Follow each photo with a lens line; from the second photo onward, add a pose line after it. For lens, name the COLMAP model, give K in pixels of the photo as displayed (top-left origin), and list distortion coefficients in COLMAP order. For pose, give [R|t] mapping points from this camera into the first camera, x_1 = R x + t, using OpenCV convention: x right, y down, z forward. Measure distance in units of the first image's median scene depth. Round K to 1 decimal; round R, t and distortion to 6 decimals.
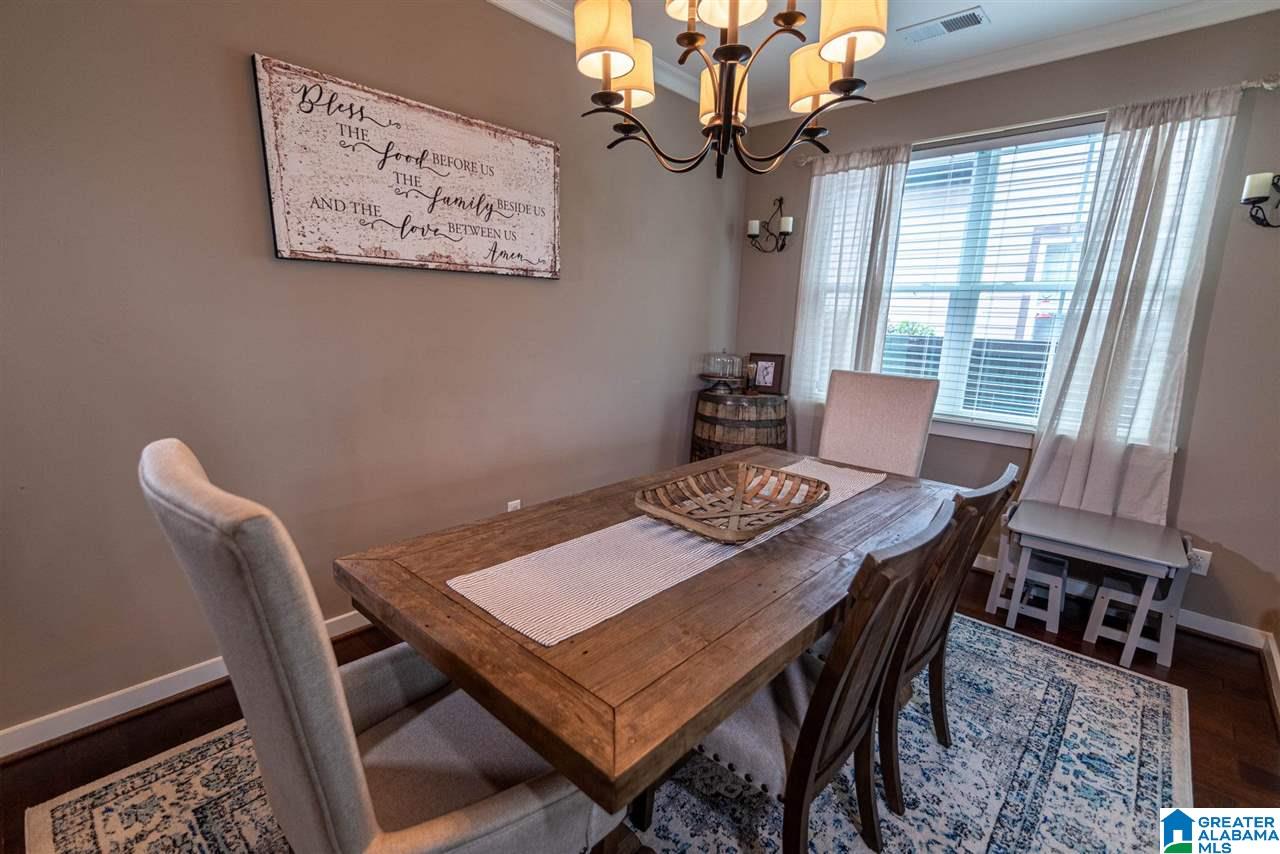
lens RADIAL K [[571.9, 0, 645.1], [0, 571.9, 435.0], [0, 0, 1]] dist [0.013327, -0.000309]
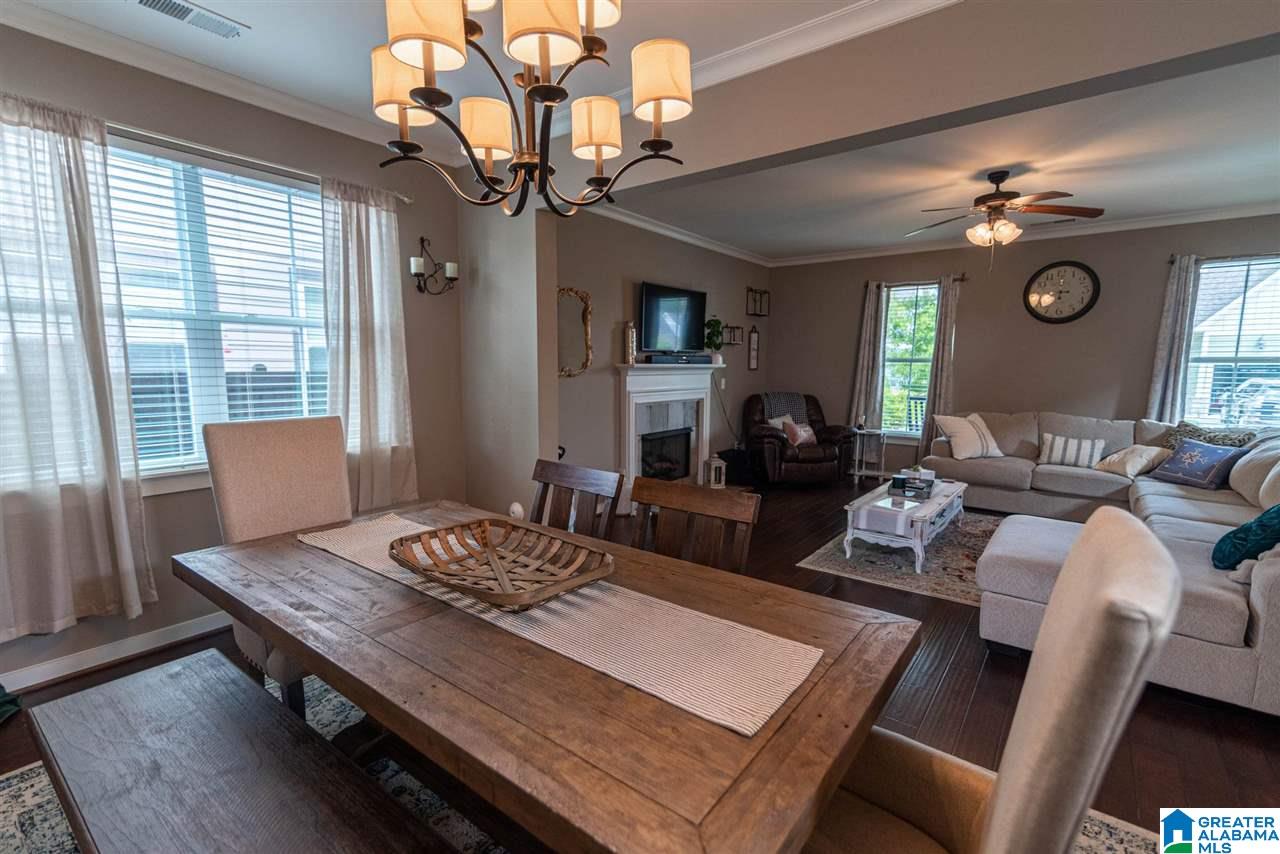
lens RADIAL K [[571.9, 0, 637.6], [0, 571.9, 429.4], [0, 0, 1]] dist [0.013327, -0.000309]
pose [[-0.077921, -0.146100, 0.986196, -0.476118], [0.195483, 0.967763, 0.158815, -0.123358], [-0.977607, 0.205159, -0.046849, 0.525660]]
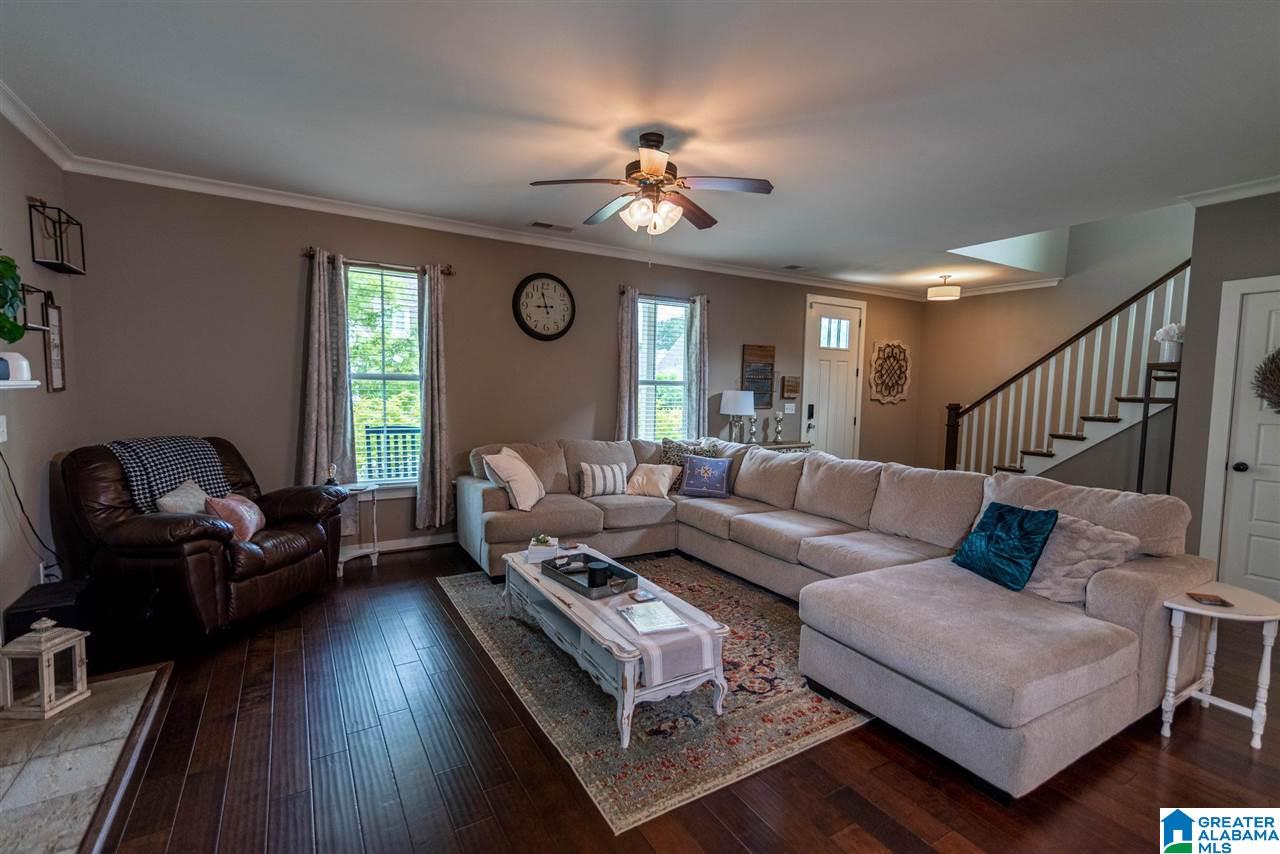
lens RADIAL K [[571.9, 0, 638.6], [0, 571.9, 430.3], [0, 0, 1]] dist [0.013327, -0.000309]
pose [[-0.959086, -0.069260, 0.274511, 0.734785], [0.010638, 0.960115, 0.279405, -0.107169], [-0.282913, 0.270893, -0.920096, 0.608242]]
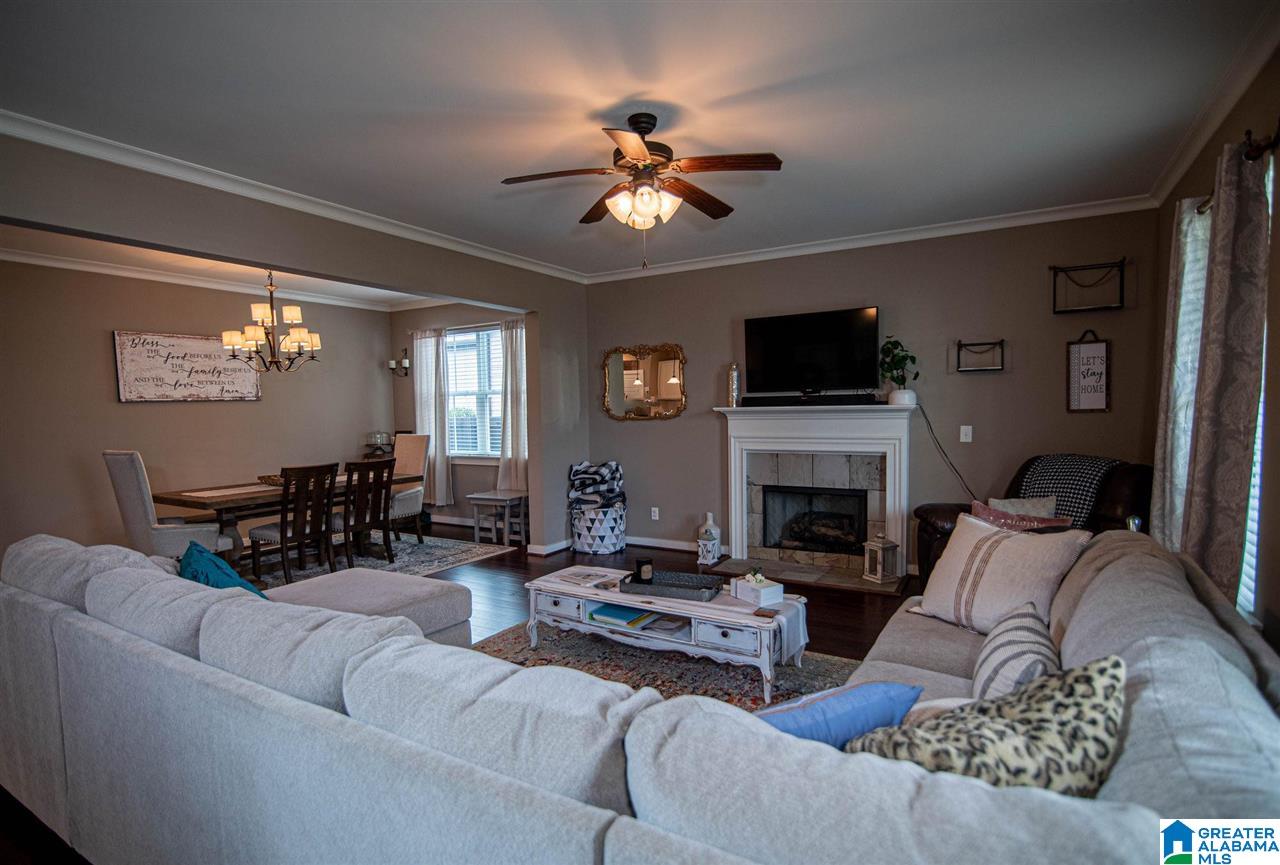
lens RADIAL K [[638.9, 0, 647.2], [0, 638.9, 450.5], [0, 0, 1]] dist [-0.017804, -0.001232]
pose [[0.977556, -0.065694, 0.200173, 0.818915], [0.091881, 0.987960, -0.124469, 0.356584], [-0.189586, 0.140067, 0.971822, -1.624500]]
